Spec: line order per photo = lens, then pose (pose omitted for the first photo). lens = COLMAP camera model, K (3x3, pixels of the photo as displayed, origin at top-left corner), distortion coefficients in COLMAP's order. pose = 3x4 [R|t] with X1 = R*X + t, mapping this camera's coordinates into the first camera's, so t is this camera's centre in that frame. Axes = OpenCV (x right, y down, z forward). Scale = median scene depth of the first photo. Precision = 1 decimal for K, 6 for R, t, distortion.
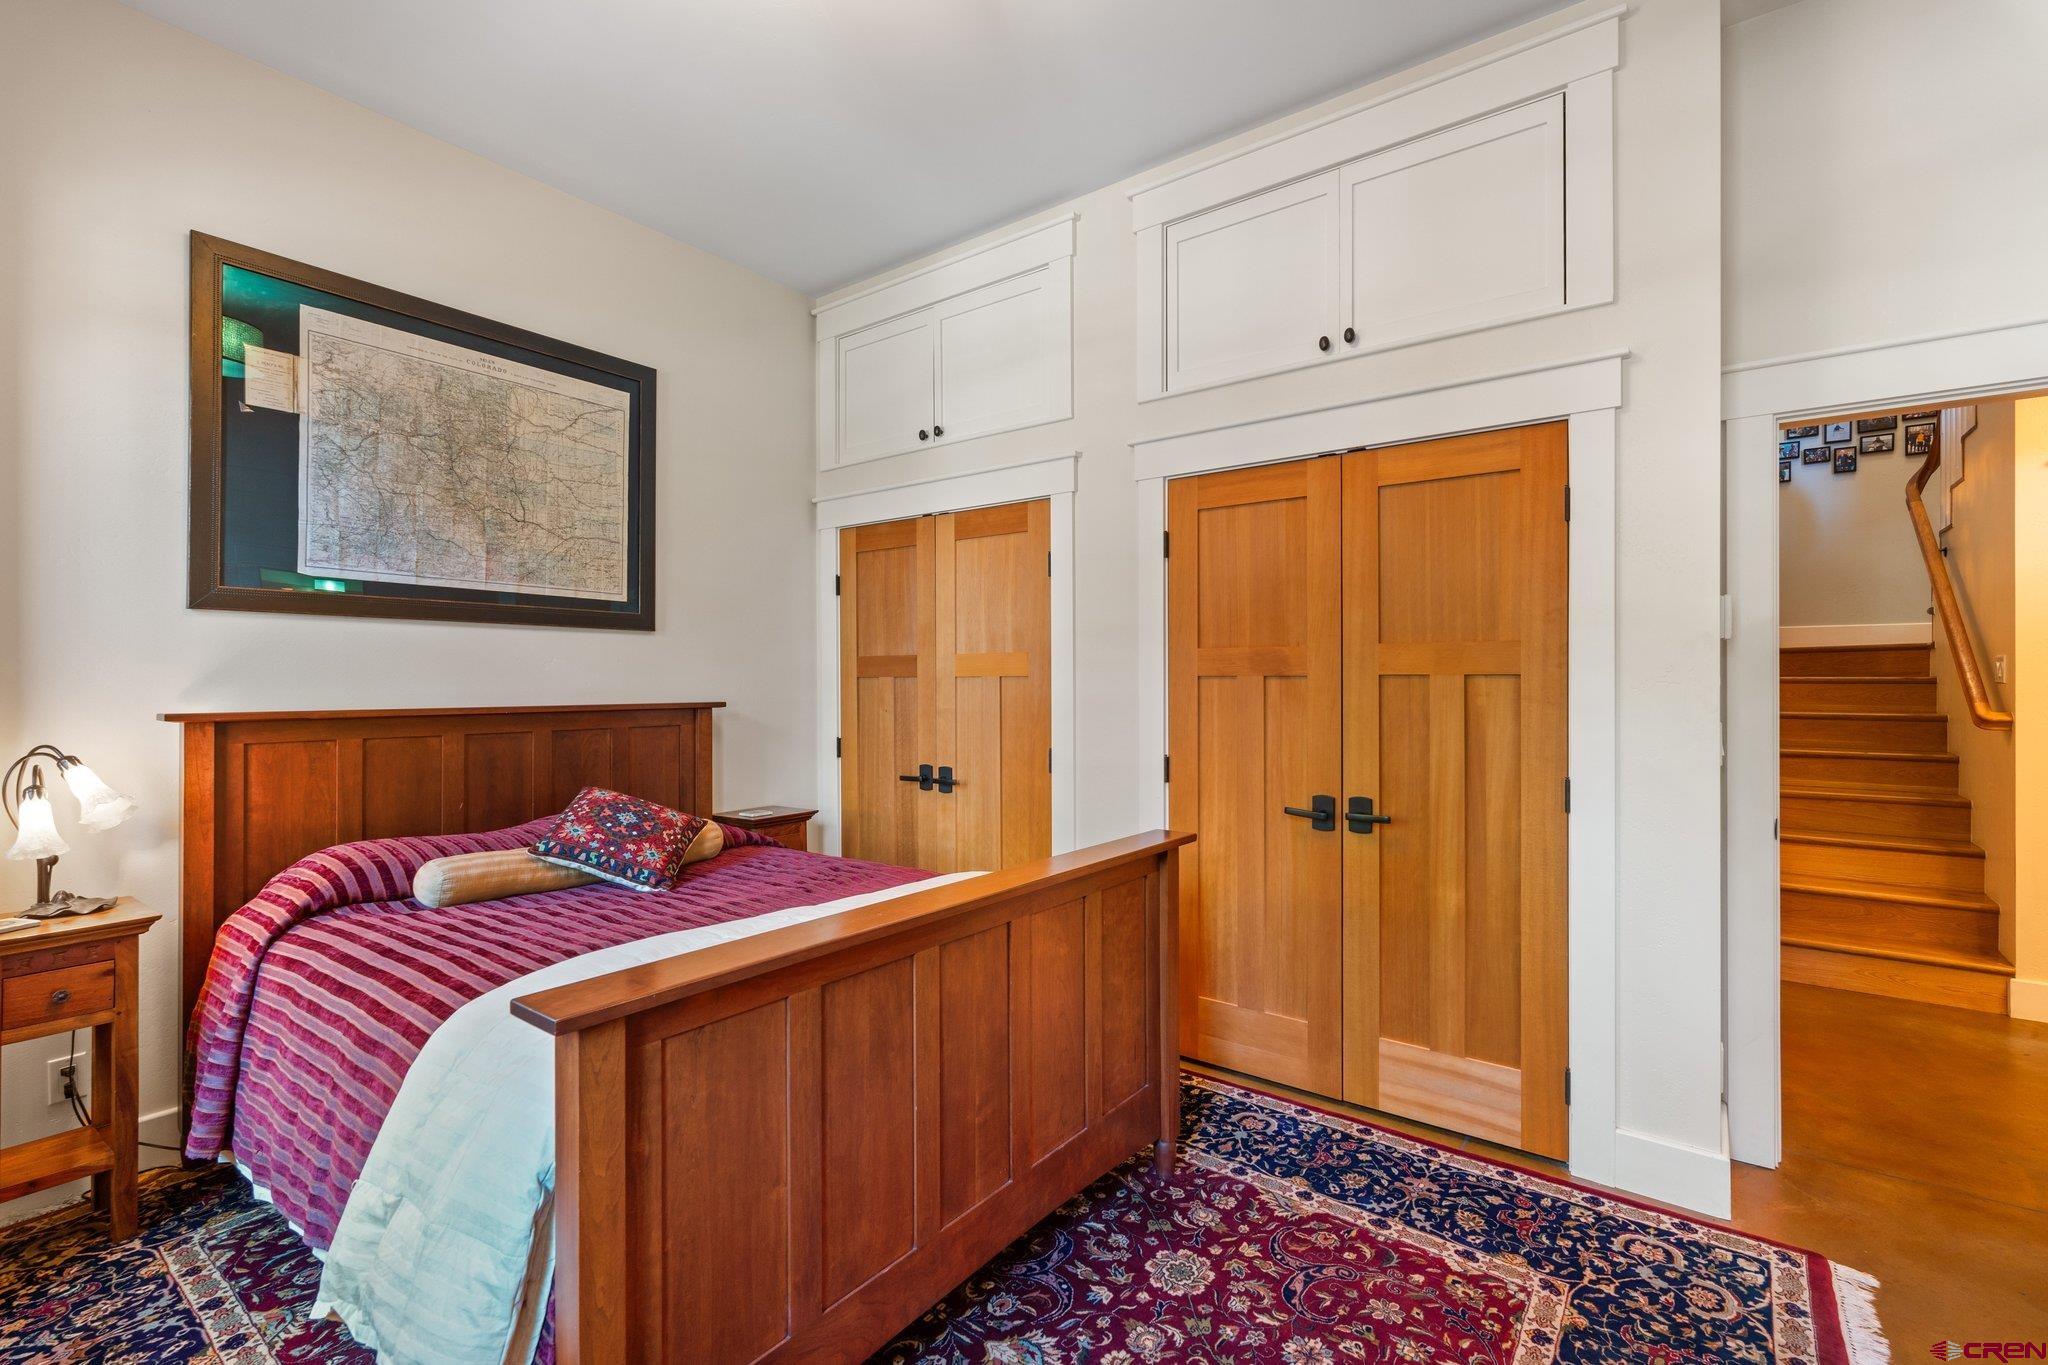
lens RADIAL K [[909.9, 0, 1024.0], [0, 909.9, 682.5], [0, 0, 1]] dist [-0.000114, -0.000814]
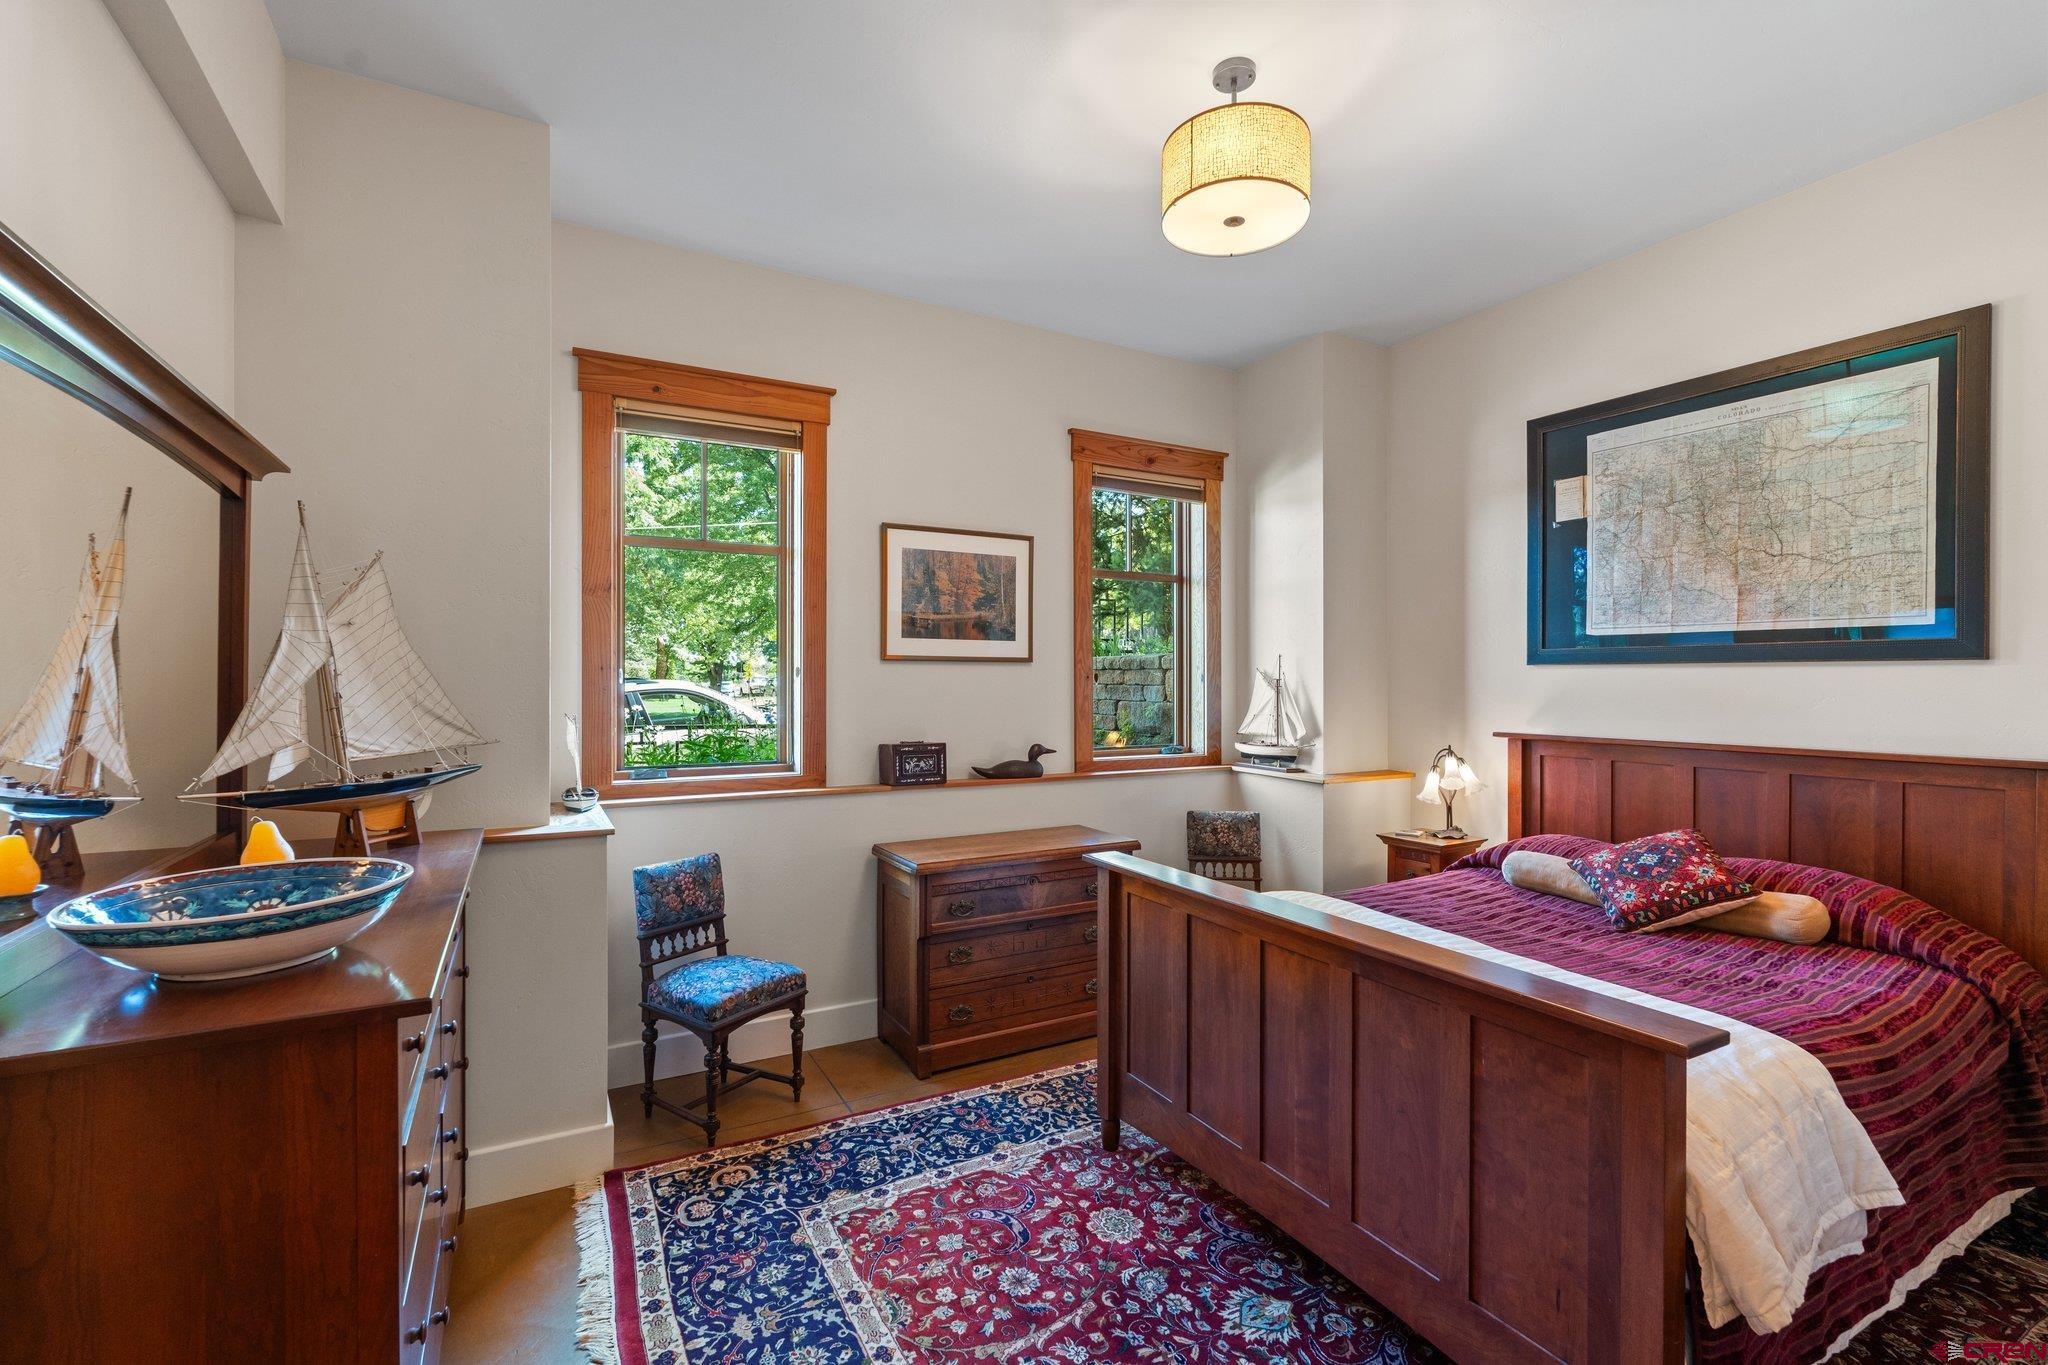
lens RADIAL K [[909.9, 0, 1024.0], [0, 909.9, 682.5], [0, 0, 1]] dist [-0.000114, -0.000814]
pose [[-0.407859, 0.004415, -0.913034, 0.729222], [-0.000360, 0.999987, 0.004997, -0.050493], [0.913045, 0.002367, -0.407852, 0.725959]]
